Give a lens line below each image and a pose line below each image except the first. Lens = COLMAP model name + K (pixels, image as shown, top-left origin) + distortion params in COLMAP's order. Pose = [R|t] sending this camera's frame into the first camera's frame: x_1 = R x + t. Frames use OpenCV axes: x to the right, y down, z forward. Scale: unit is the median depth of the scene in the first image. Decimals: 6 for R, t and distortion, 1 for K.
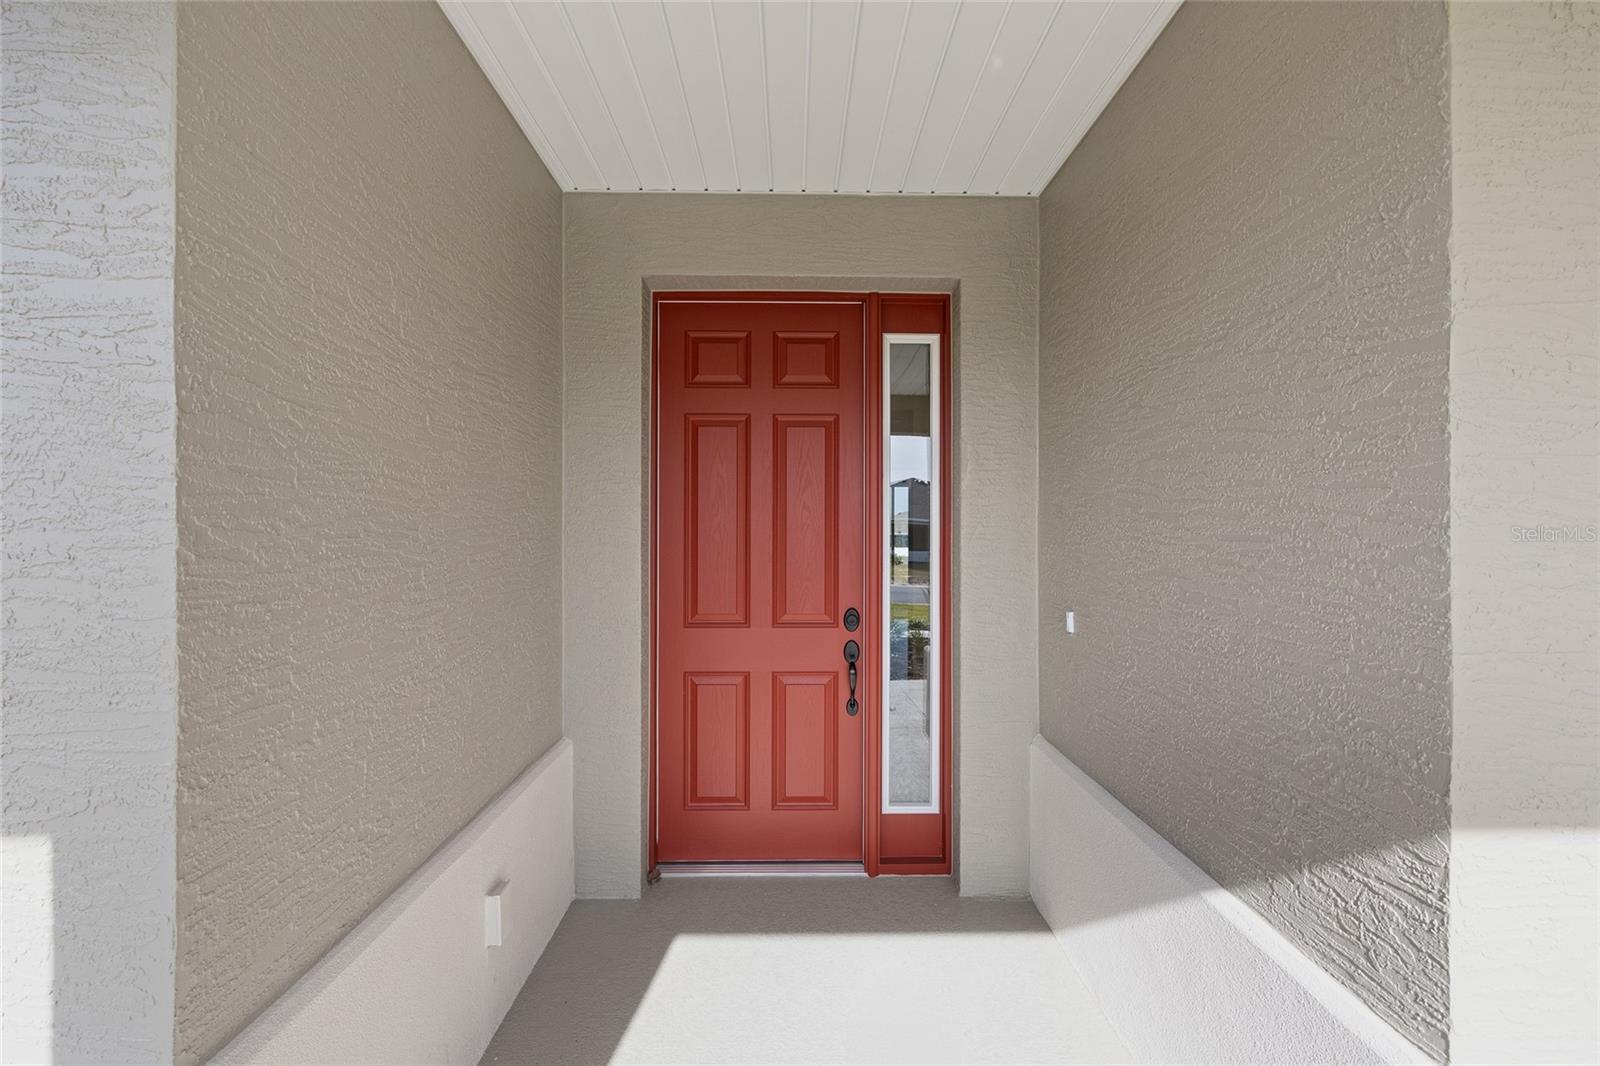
lens RADIAL K [[644.4, 0, 802.5], [0, 644.4, 528.6], [0, 0, 1]] dist [-0.001368, -0.000089]
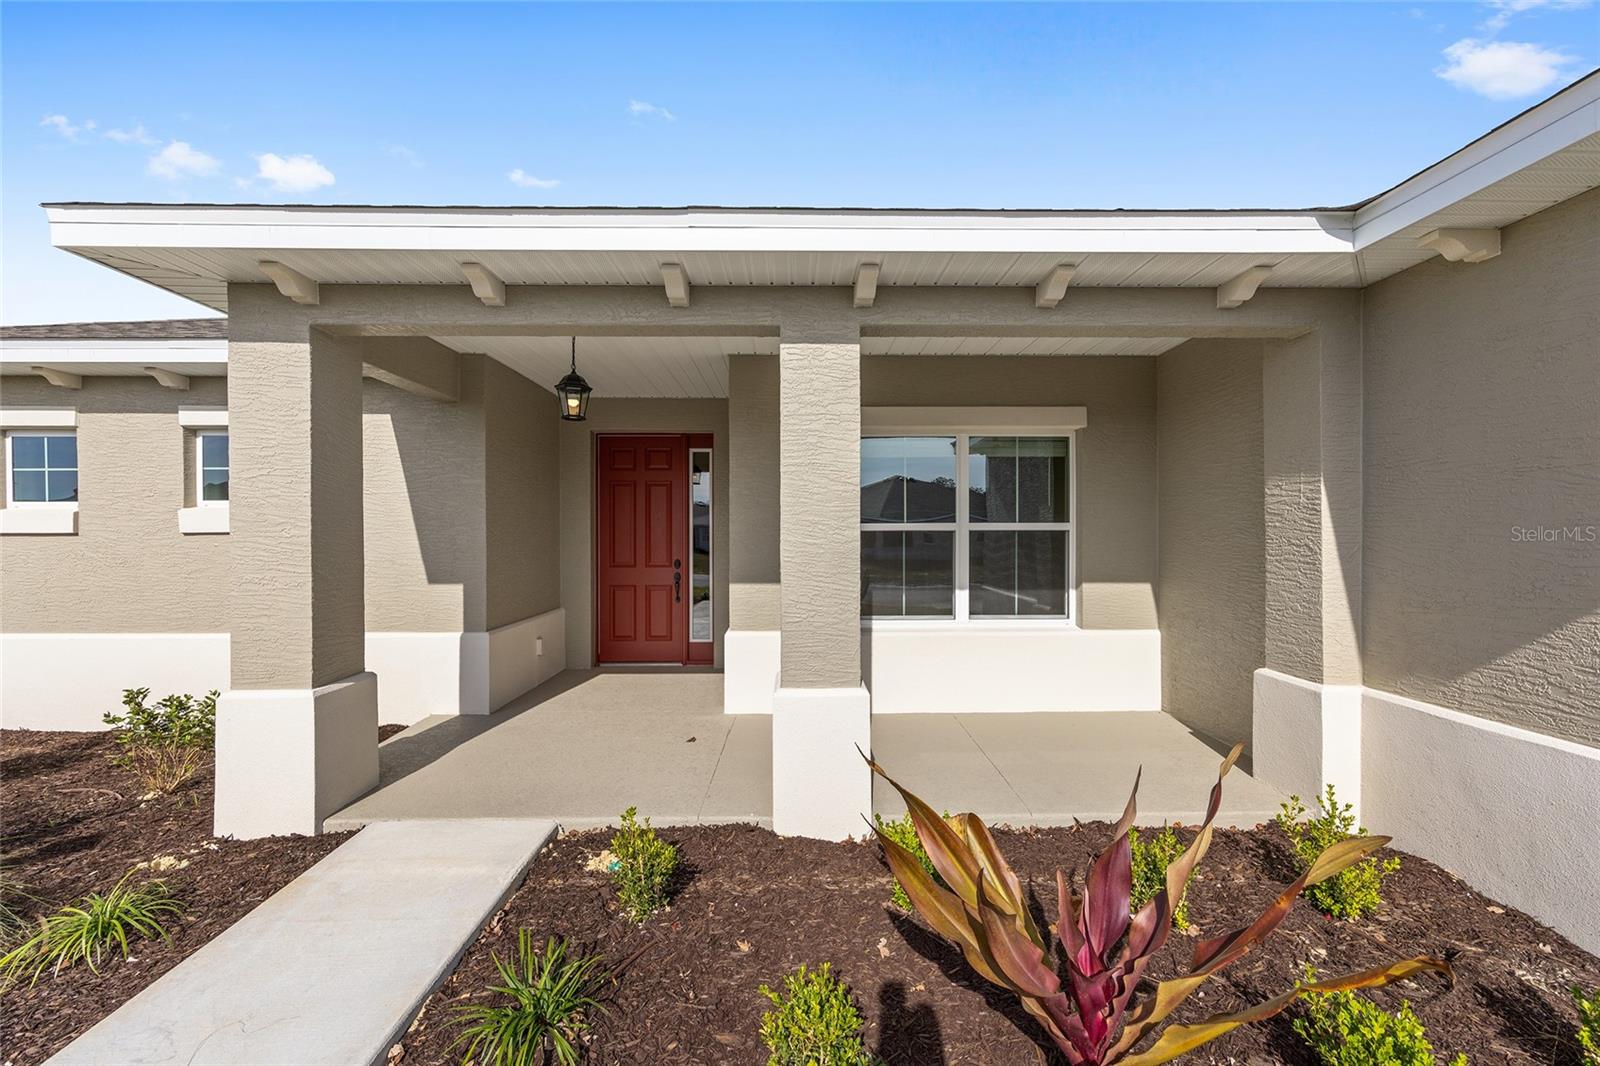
lens RADIAL K [[644.4, 0, 797.7], [0, 644.4, 535.0], [0, 0, 1]] dist [-0.001368, -0.000089]
pose [[0.999934, -0.001686, -0.011322, 0.564815], [0.001759, 0.999977, 0.006495, 0.014653], [0.011311, -0.006515, 0.999915, -1.460425]]
